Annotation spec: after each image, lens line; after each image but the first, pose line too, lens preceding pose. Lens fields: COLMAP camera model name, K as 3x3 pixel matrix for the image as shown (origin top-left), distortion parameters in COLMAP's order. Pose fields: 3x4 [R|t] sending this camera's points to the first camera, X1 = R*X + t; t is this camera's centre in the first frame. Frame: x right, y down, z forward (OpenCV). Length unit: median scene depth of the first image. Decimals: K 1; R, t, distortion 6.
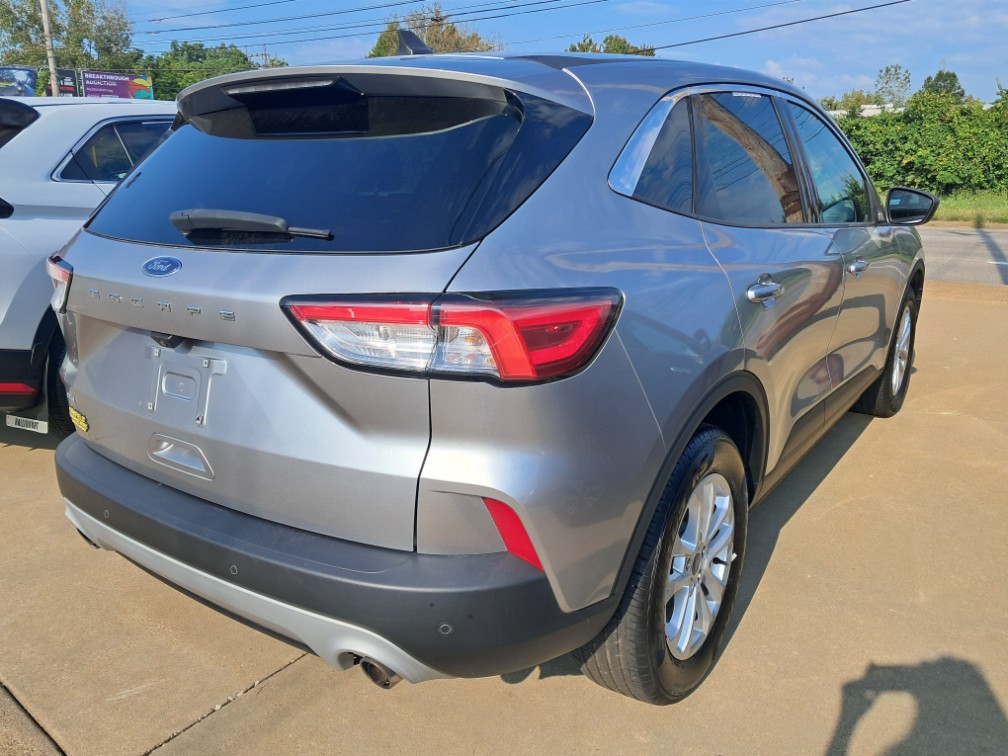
lens RADIAL K [[811.3, 0, 507.3], [0, 811.3, 384.6], [0, 0, 1]] dist [0.009067, 0.000848]
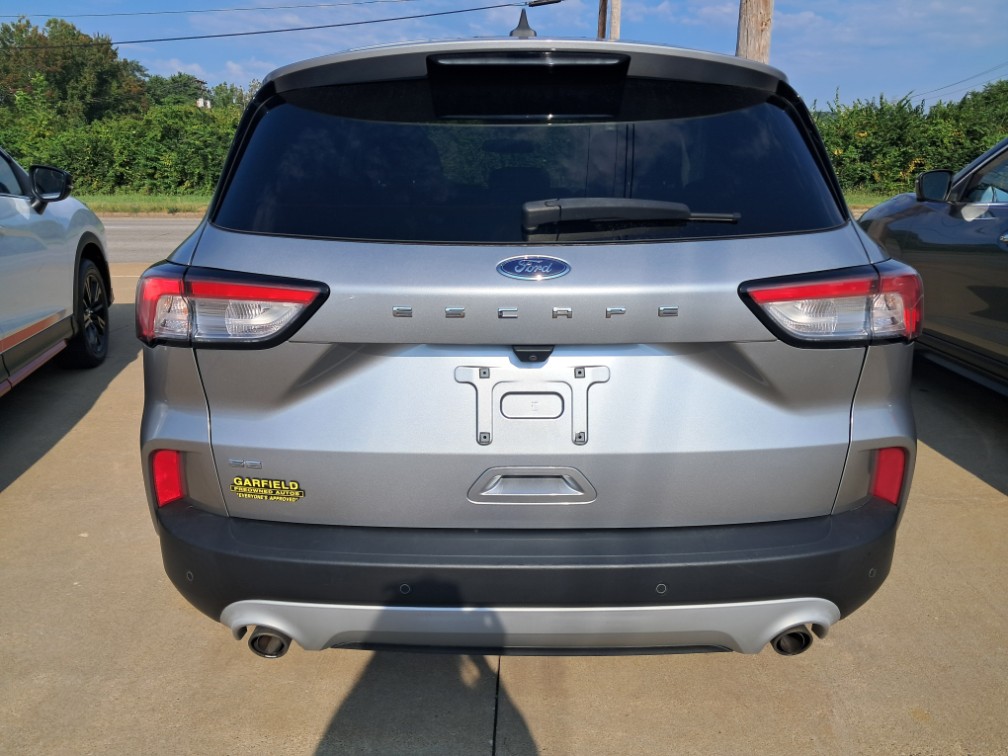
lens RADIAL K [[782.1, 0, 504.0], [0, 782.1, 378.0], [0, 0, 1]] dist [0.046809, -0.000631]
pose [[0.813619, -0.148322, 0.562161, -0.939673], [0.149787, 0.987747, 0.043822, -0.072586], [-0.561772, 0.048550, 0.825866, 0.355958]]
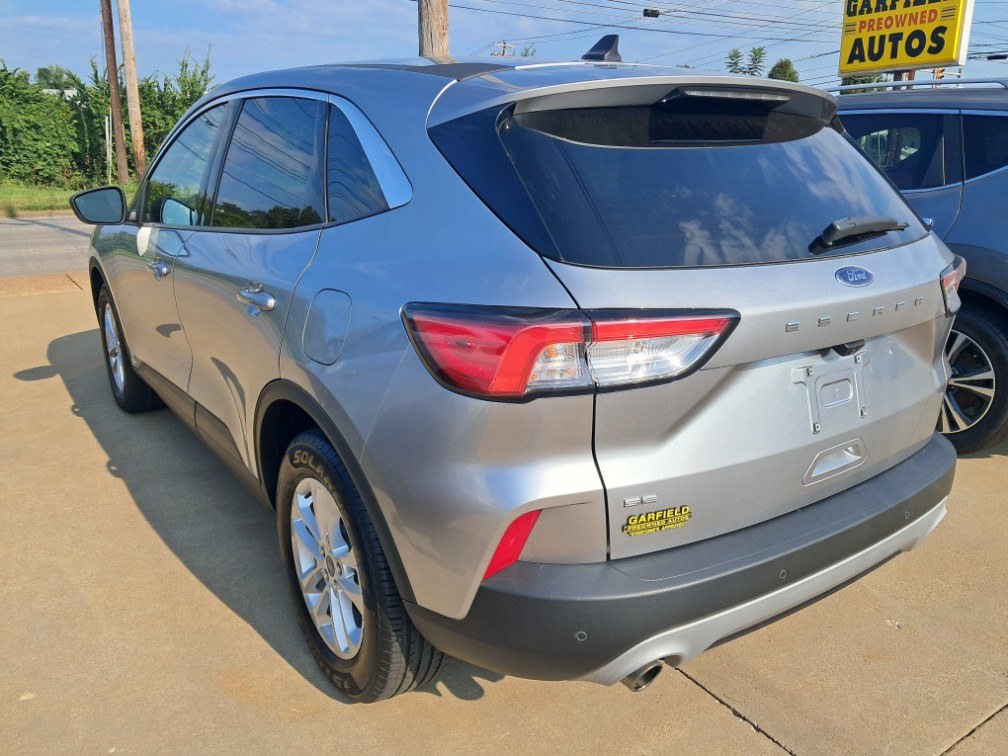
lens RADIAL K [[811.3, 0, 507.3], [0, 811.3, 384.6], [0, 0, 1]] dist [0.009067, 0.000848]
pose [[0.329950, -0.257339, 0.908245, -1.535068], [0.242228, 0.952992, 0.182020, -0.307908], [-0.912392, 0.159945, 0.376774, 1.043446]]
